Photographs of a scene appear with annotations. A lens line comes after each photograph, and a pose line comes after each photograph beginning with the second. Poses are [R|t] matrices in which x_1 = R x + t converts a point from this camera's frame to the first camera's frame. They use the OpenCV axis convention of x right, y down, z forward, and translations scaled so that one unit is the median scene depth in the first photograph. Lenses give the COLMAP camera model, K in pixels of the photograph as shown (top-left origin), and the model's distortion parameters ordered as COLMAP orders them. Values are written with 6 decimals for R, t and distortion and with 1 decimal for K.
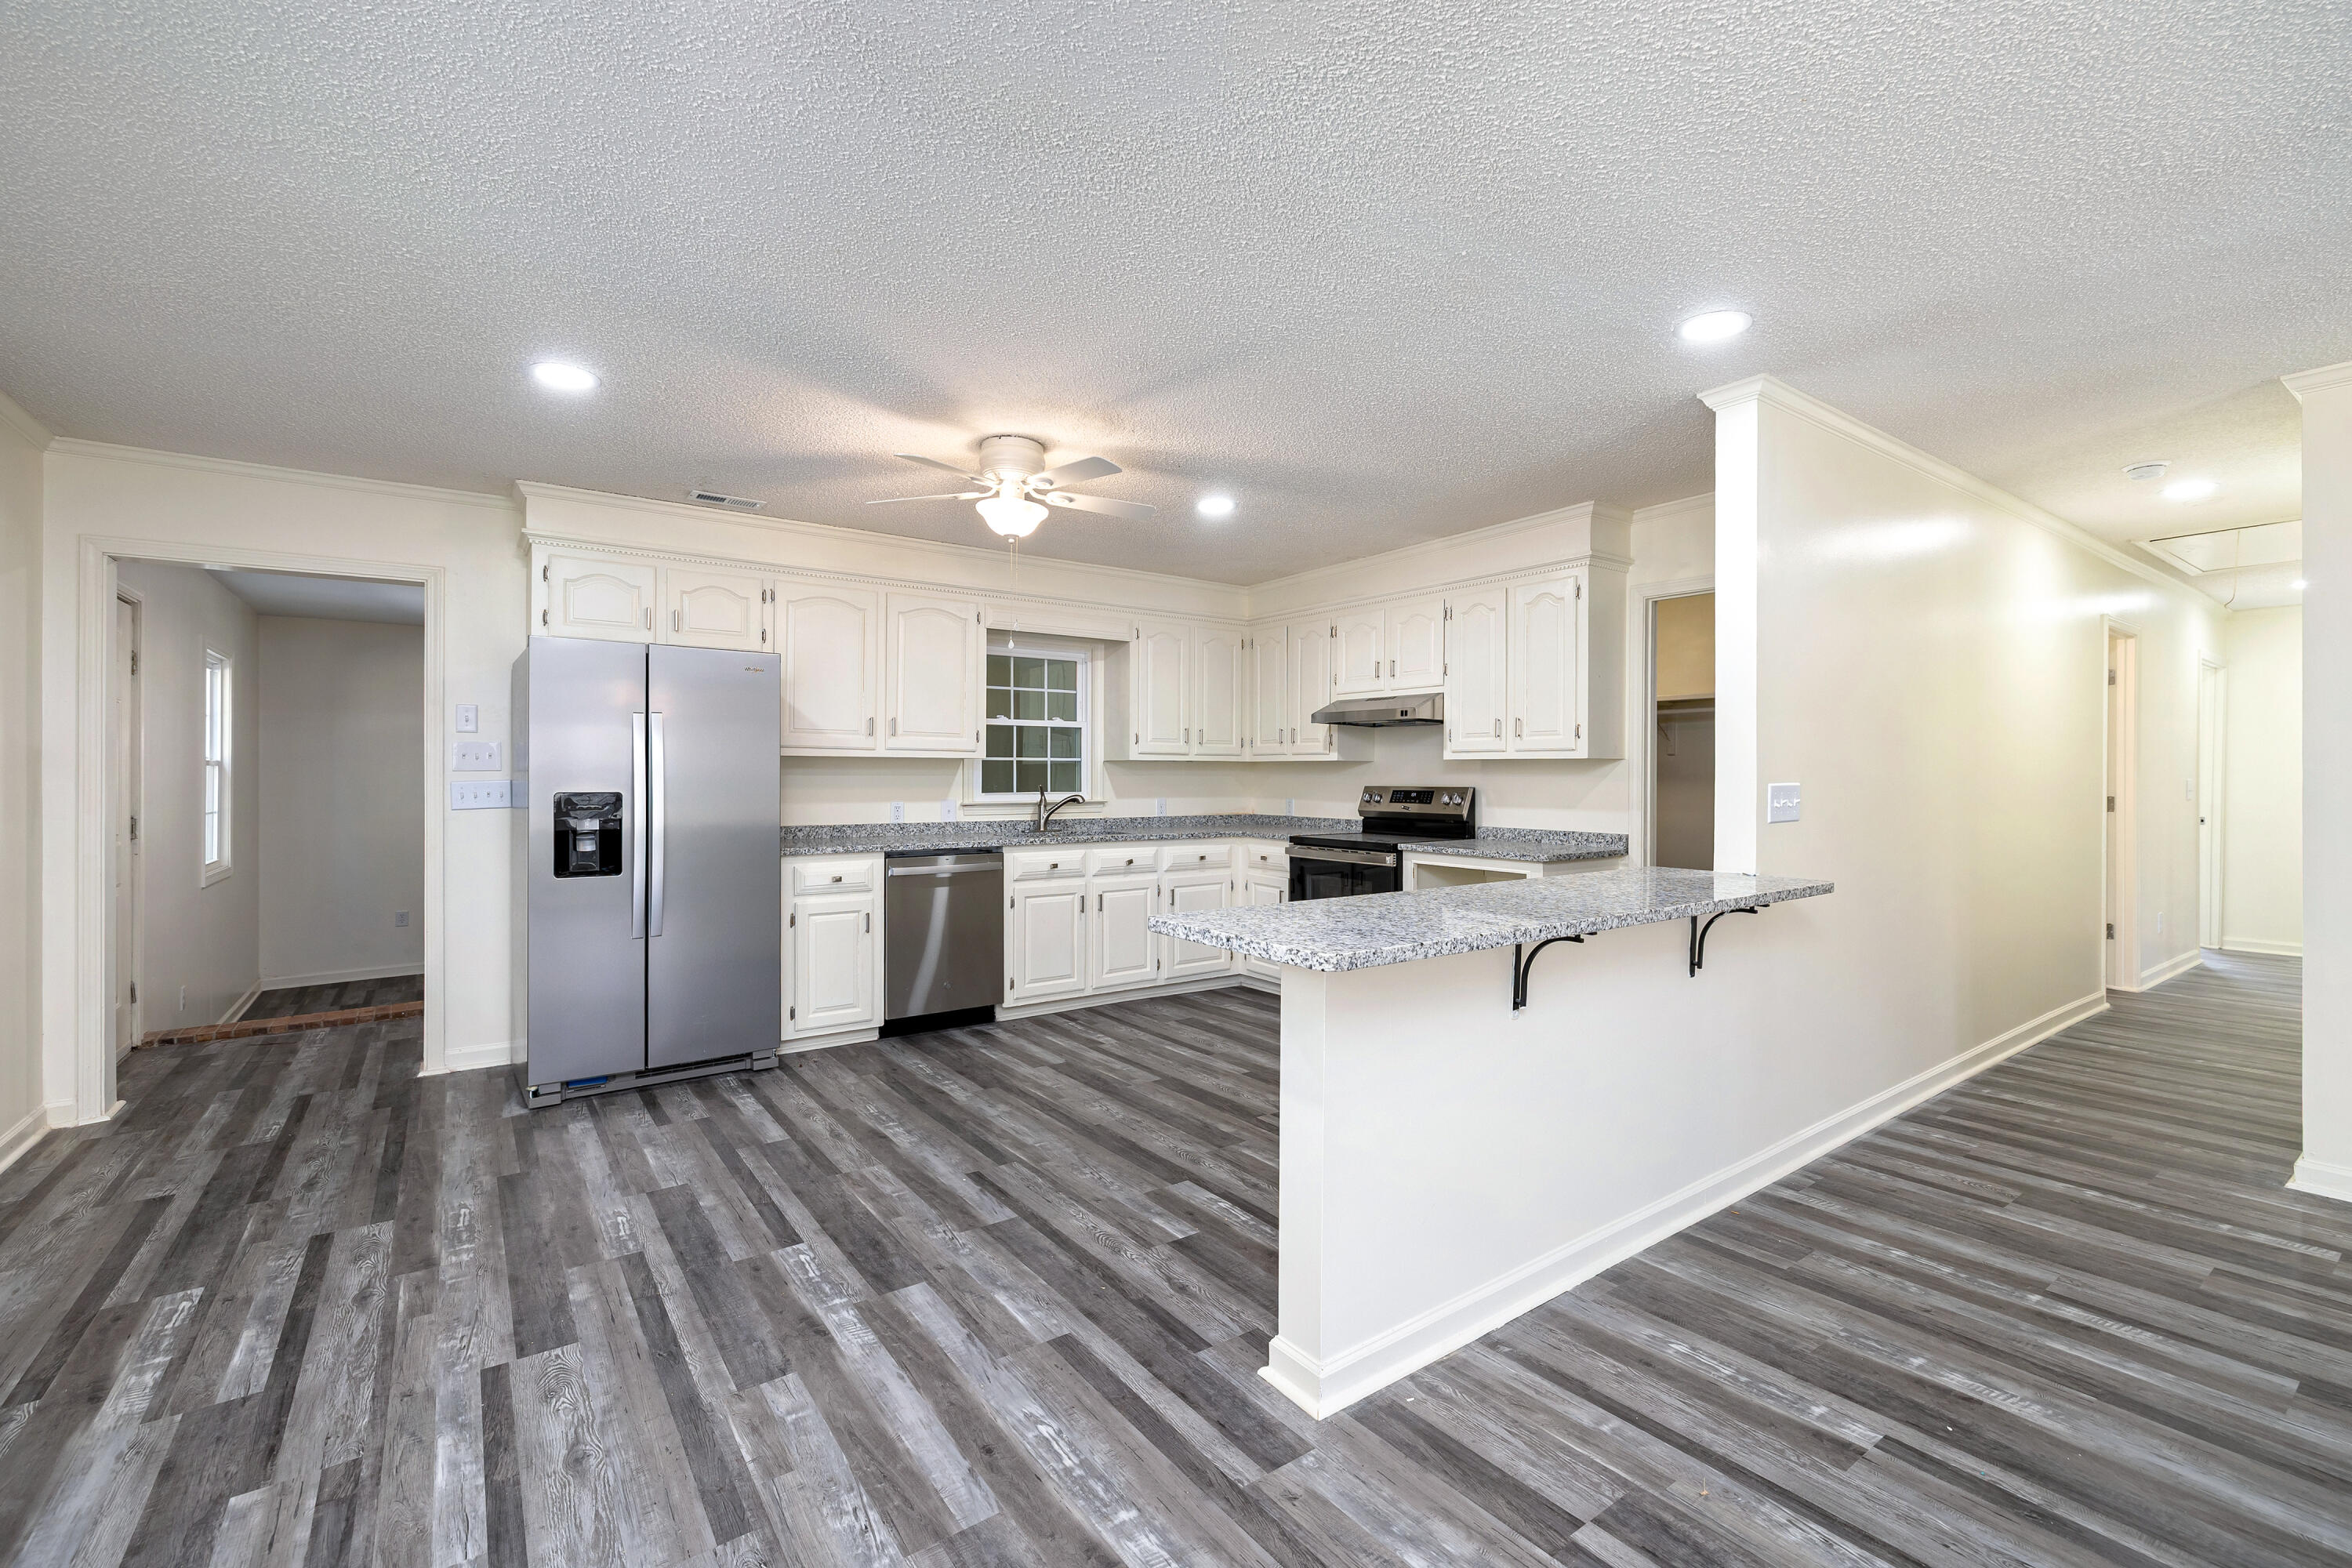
lens RADIAL K [[1017.6, 0, 1206.6], [0, 1017.6, 766.7], [0, 0, 1]] dist [0.020443, -0.002463]
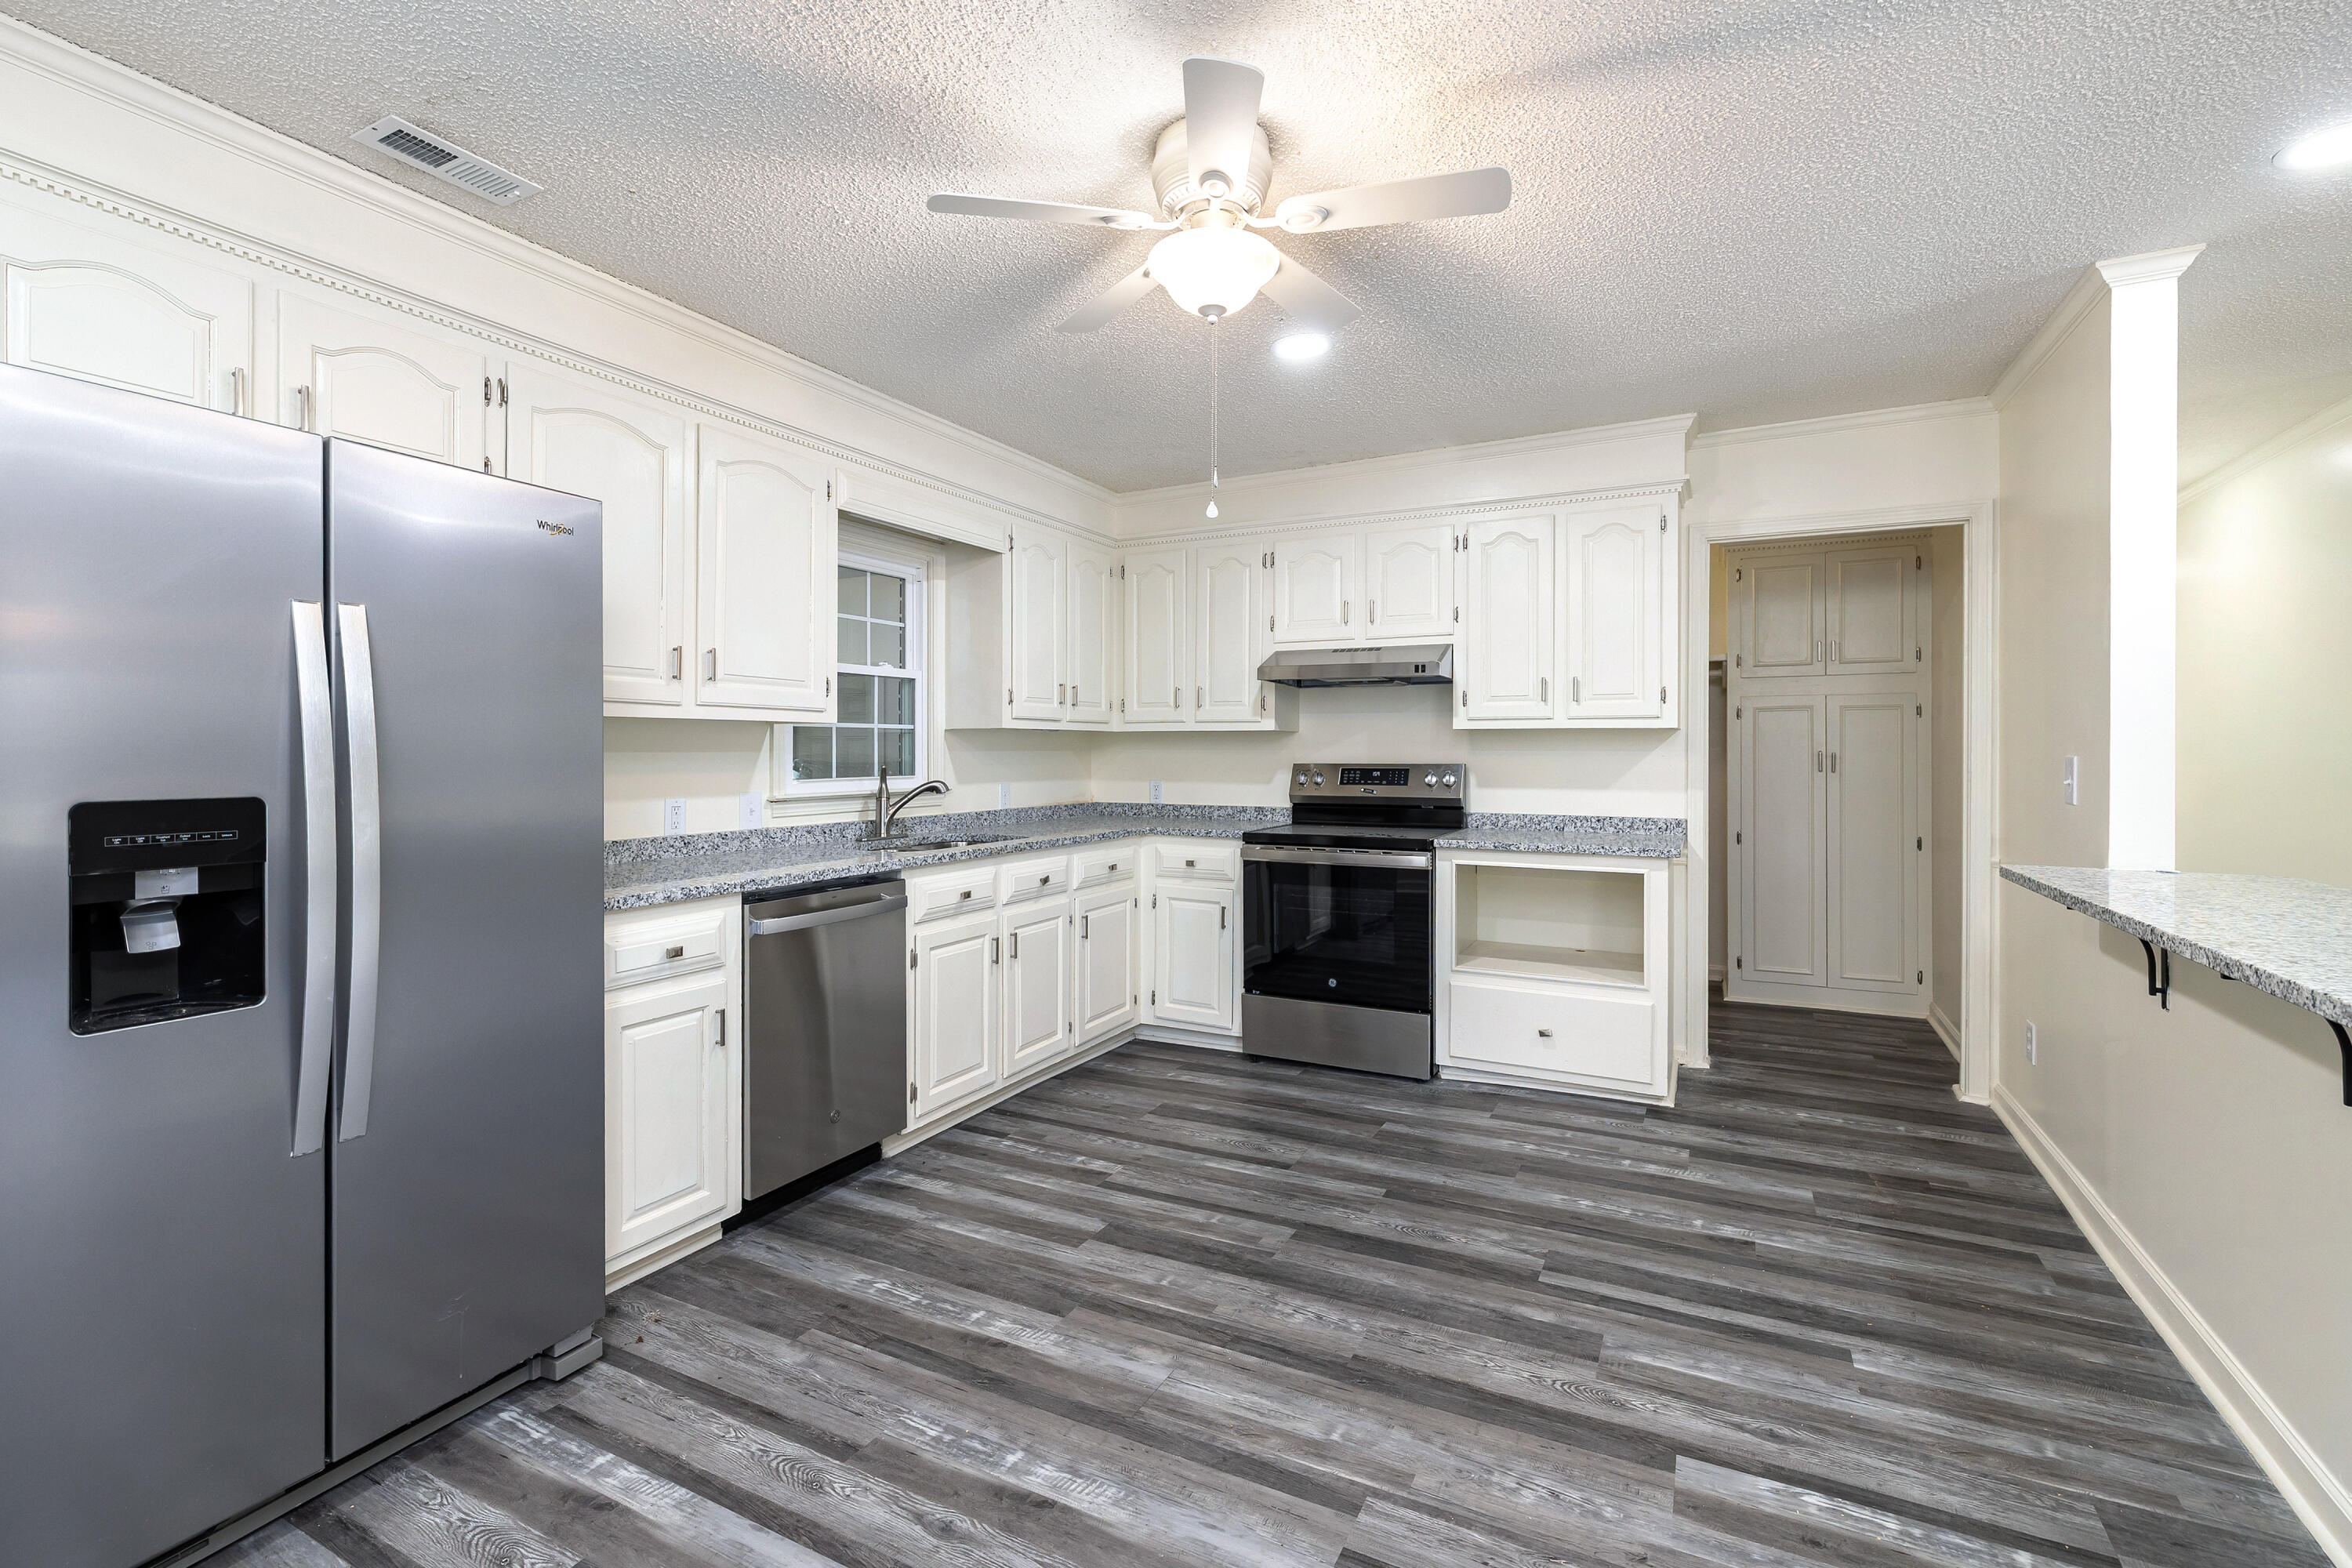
lens RADIAL K [[1077.9, 0, 1204.3], [0, 1077.9, 754.6], [0, 0, 1]] dist [-0.003564, 0.000898]
pose [[0.901676, -0.004317, 0.432391, -0.301428], [-0.000893, 0.999929, 0.011844, 0.002790], [-0.432412, -0.011065, 0.901608, 0.334674]]
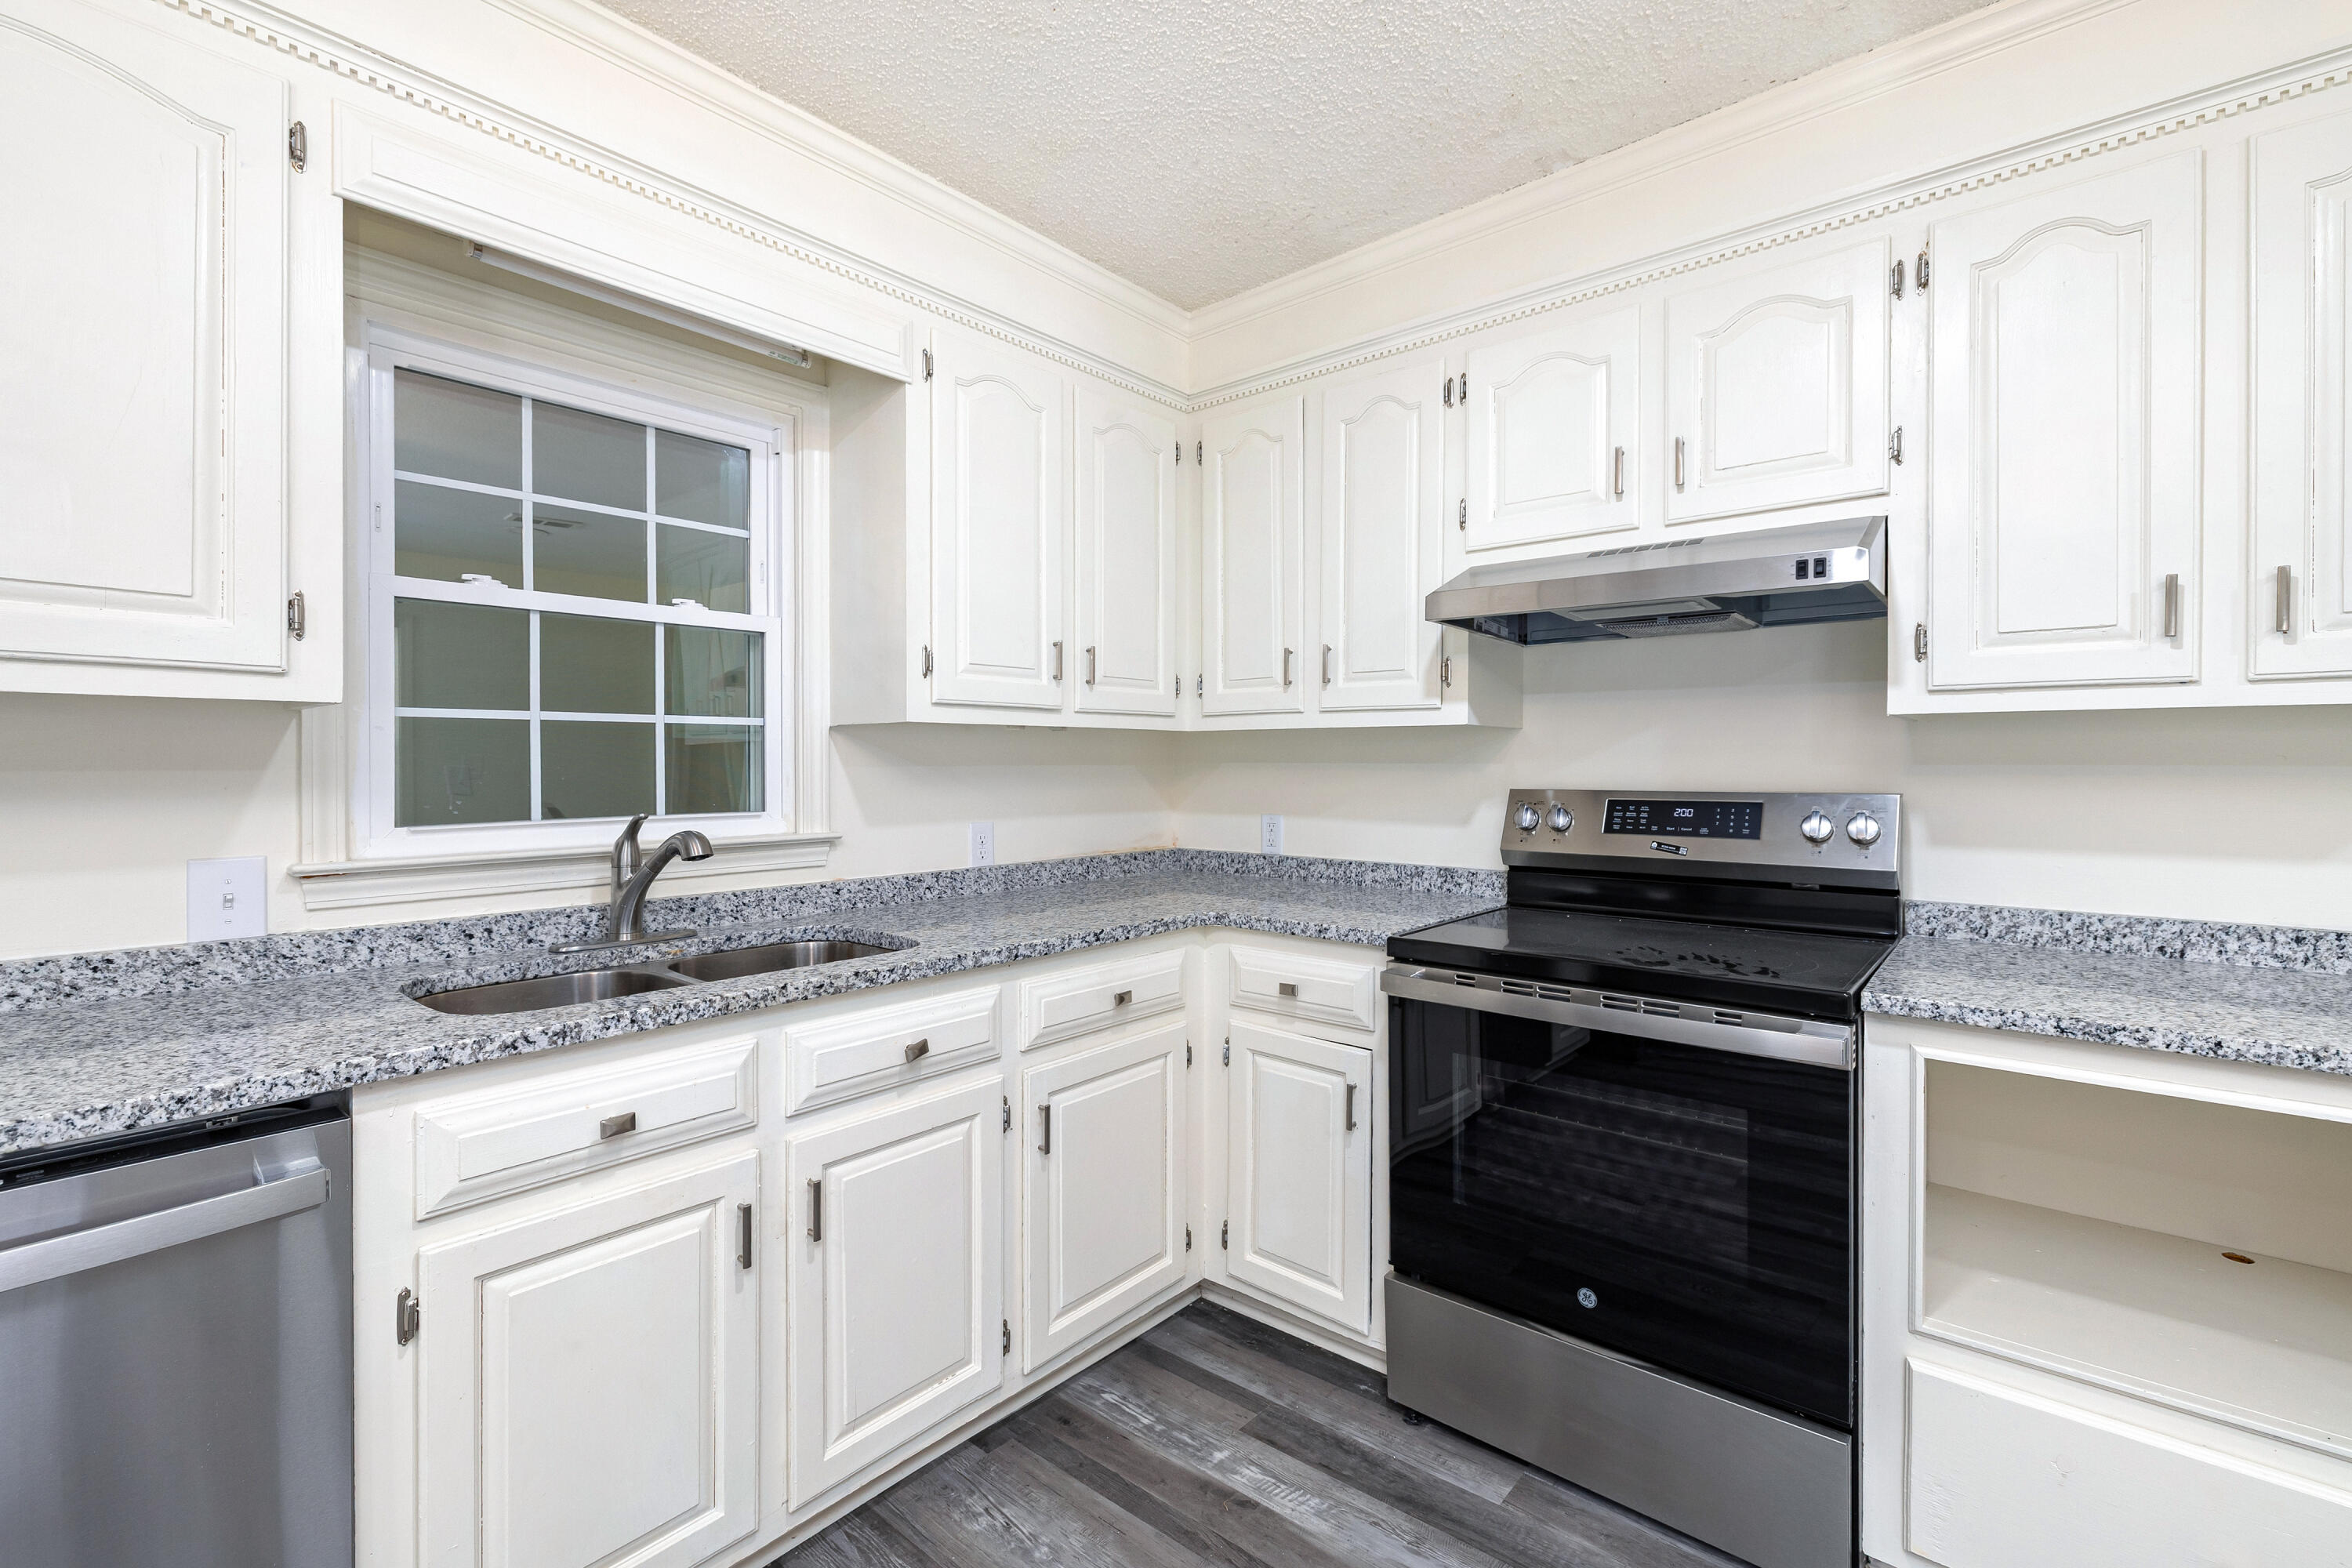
lens RADIAL K [[1077.9, 0, 1185.4], [0, 1077.9, 772.2], [0, 0, 1]] dist [-0.003564, 0.000898]
pose [[0.979414, -0.005355, 0.201793, -0.064677], [0.002085, 0.999863, 0.016414, 0.005564], [-0.201853, -0.015656, 0.979291, 0.704010]]
